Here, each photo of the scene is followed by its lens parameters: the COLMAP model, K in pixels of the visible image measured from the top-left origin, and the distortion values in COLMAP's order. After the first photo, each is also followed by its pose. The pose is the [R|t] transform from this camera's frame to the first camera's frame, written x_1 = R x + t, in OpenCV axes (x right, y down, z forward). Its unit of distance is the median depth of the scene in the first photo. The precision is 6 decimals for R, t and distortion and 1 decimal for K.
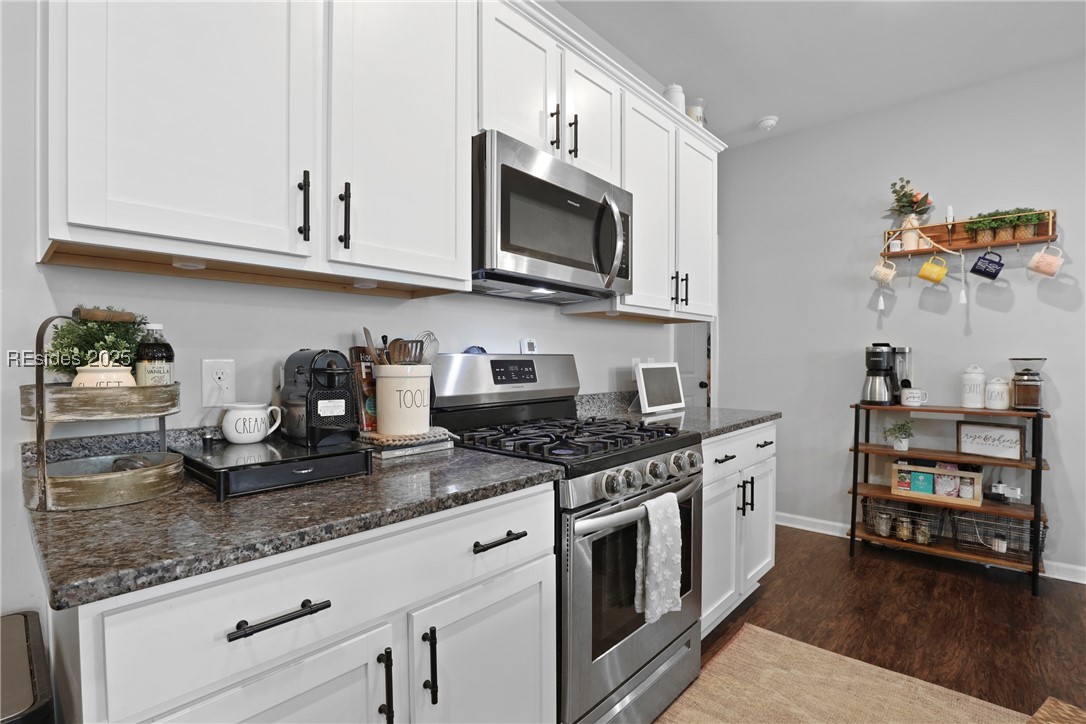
lens RADIAL K [[512.5, 0, 545.9], [0, 512.5, 368.2], [0, 0, 1]] dist [-0.026741, 0.001367]
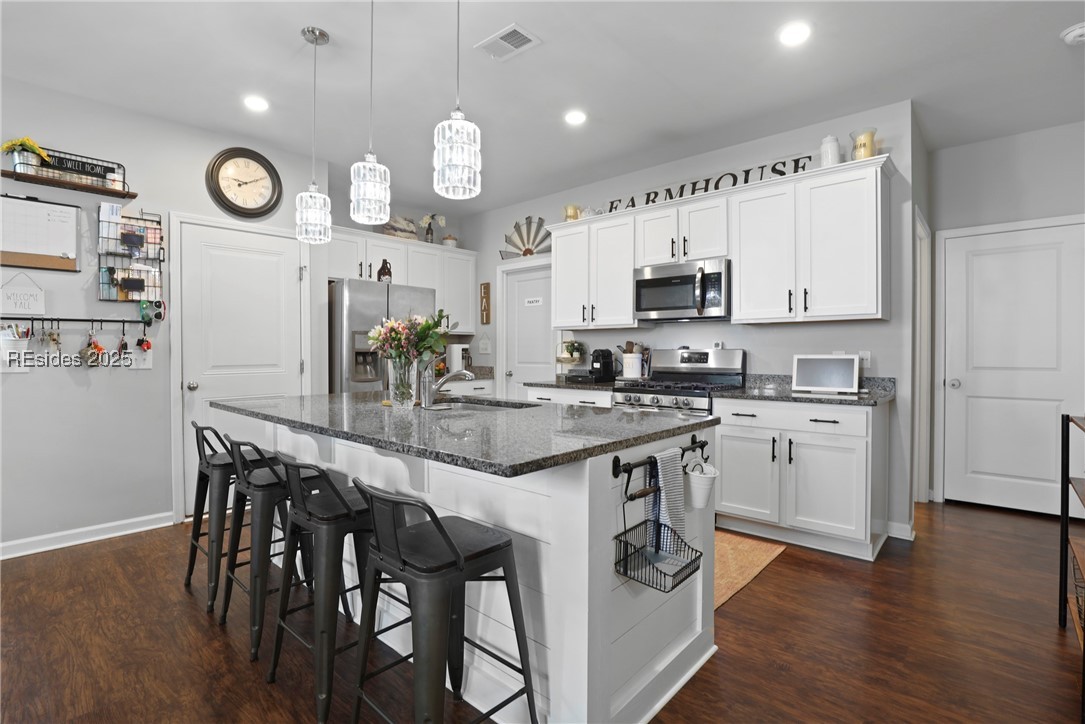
lens RADIAL K [[512.0, 0, 543.0], [0, 512.0, 360.4], [0, 0, 1]] dist [-0.026741, 0.001367]
pose [[-0.009977, 0.012421, -0.999873, 1.396654], [-0.017614, 0.999766, 0.012596, 0.001610], [0.999795, 0.017737, -0.009756, 0.288460]]
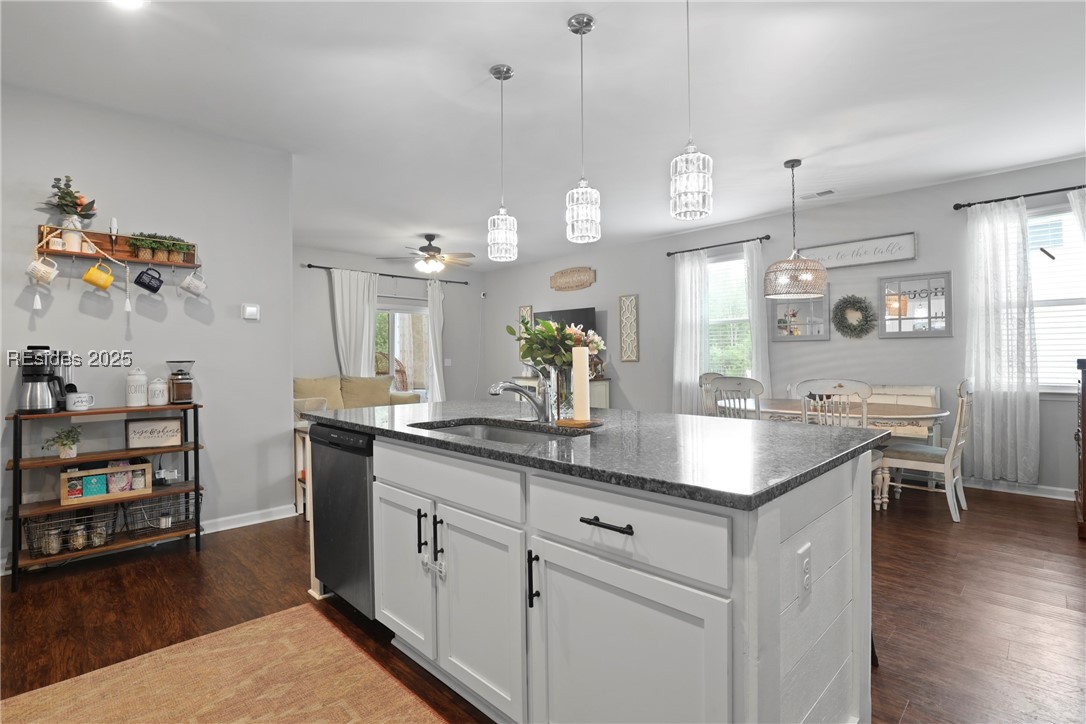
lens RADIAL K [[512.5, 0, 543.3], [0, 512.5, 356.8], [0, 0, 1]] dist [-0.026741, 0.001367]
pose [[0.070247, 0.002209, 0.997527, -0.191518], [0.029687, 0.999550, -0.004304, 0.001563], [-0.997088, 0.029916, 0.070150, 0.031387]]
